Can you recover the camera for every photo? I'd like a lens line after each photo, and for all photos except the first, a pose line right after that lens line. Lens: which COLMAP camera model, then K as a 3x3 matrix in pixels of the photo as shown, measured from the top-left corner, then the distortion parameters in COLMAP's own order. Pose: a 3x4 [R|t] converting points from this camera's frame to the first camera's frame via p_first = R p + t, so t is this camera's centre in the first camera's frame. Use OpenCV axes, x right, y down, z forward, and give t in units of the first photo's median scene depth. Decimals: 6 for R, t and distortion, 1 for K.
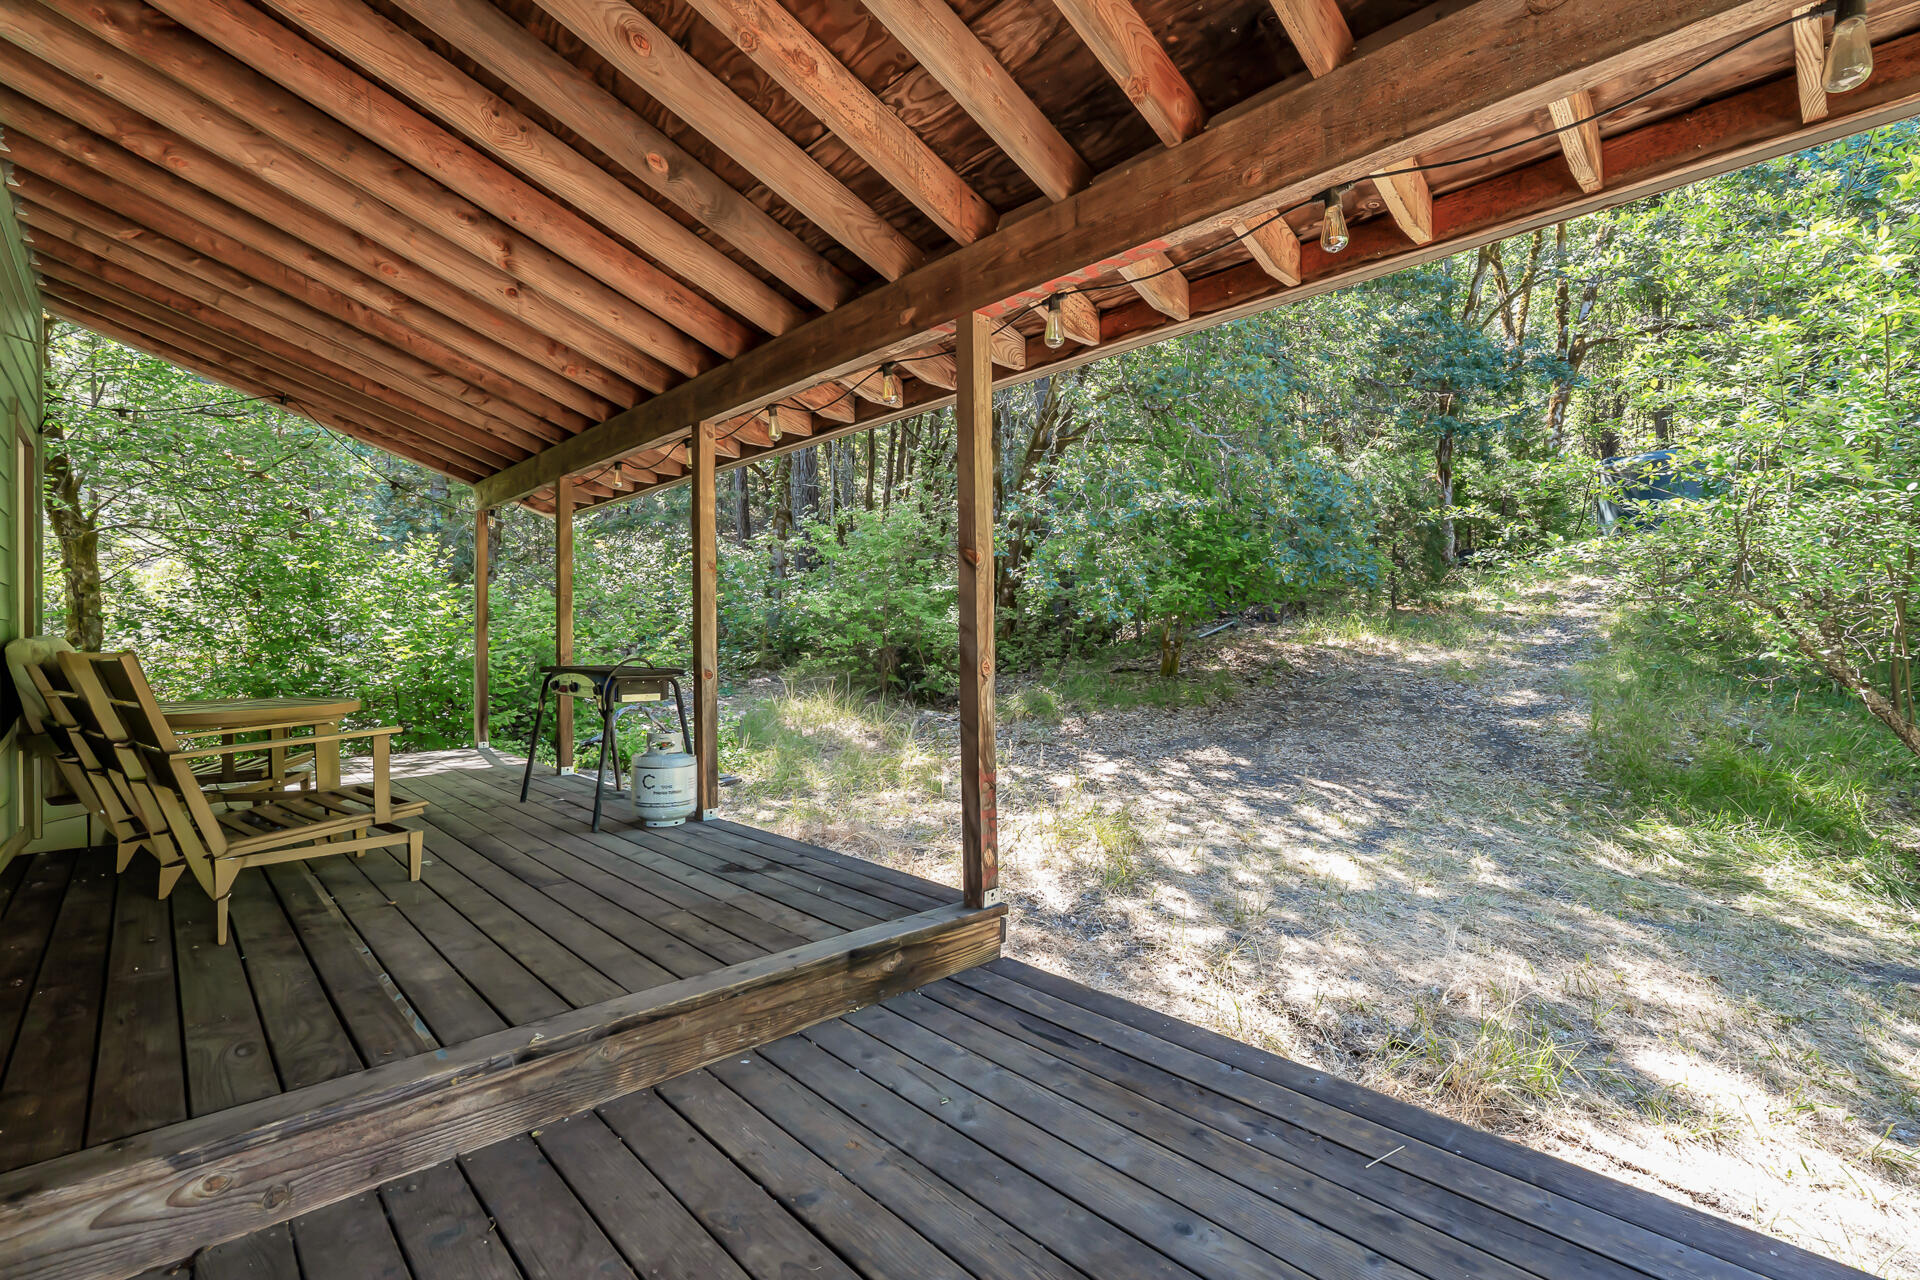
lens RADIAL K [[881.3, 0, 951.0], [0, 881.3, 647.2], [0, 0, 1]] dist [-0.003798, 0.001643]
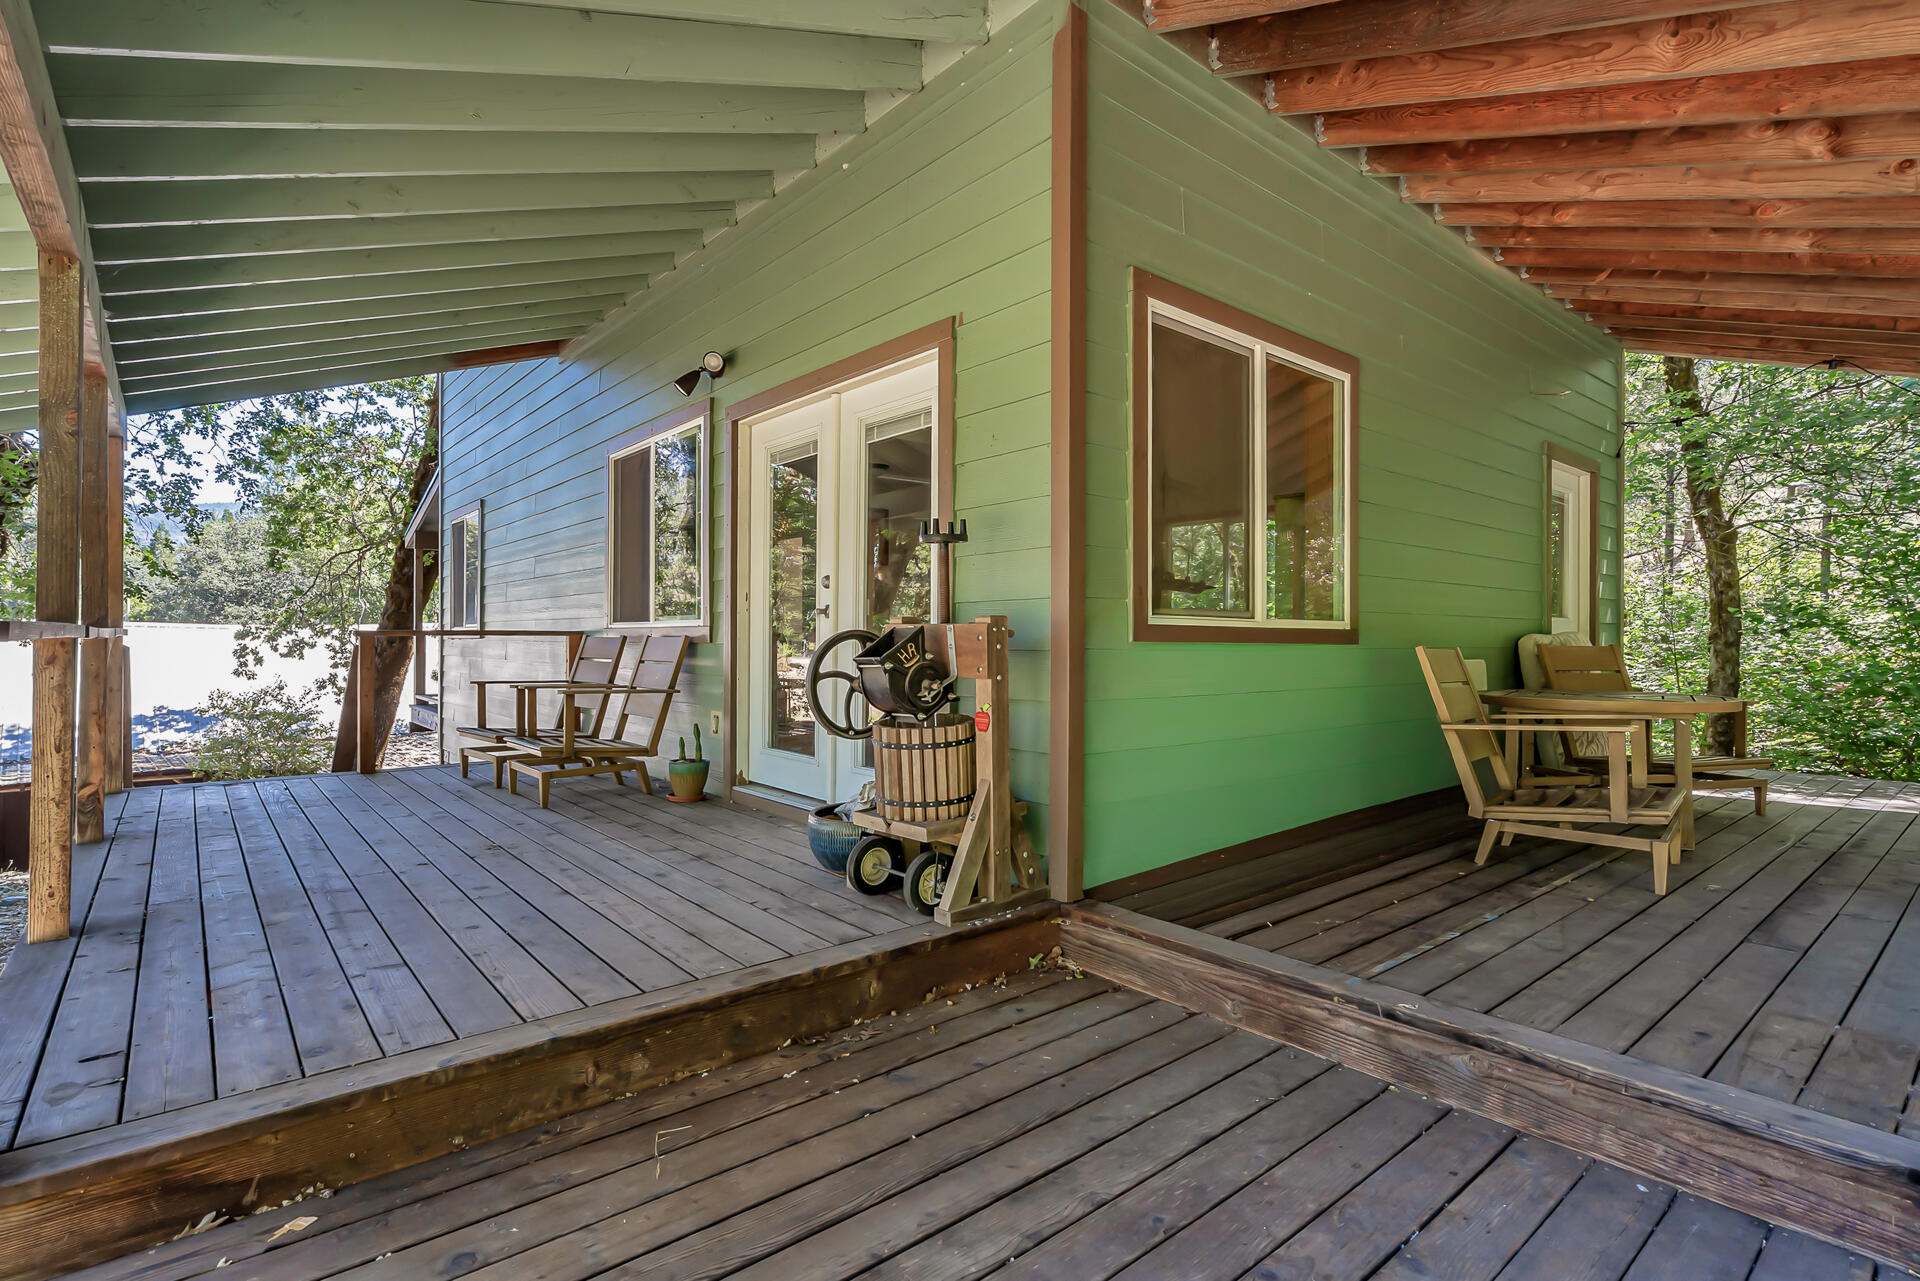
lens RADIAL K [[920.3, 0, 951.1], [0, 920.3, 631.9], [0, 0, 1]] dist [0.006192, 0.000305]
pose [[-0.056613, 0.000563, -0.998396, 0.577543], [-0.009799, 0.999951, 0.001119, -0.010656], [0.998348, 0.009846, -0.056604, 0.413540]]
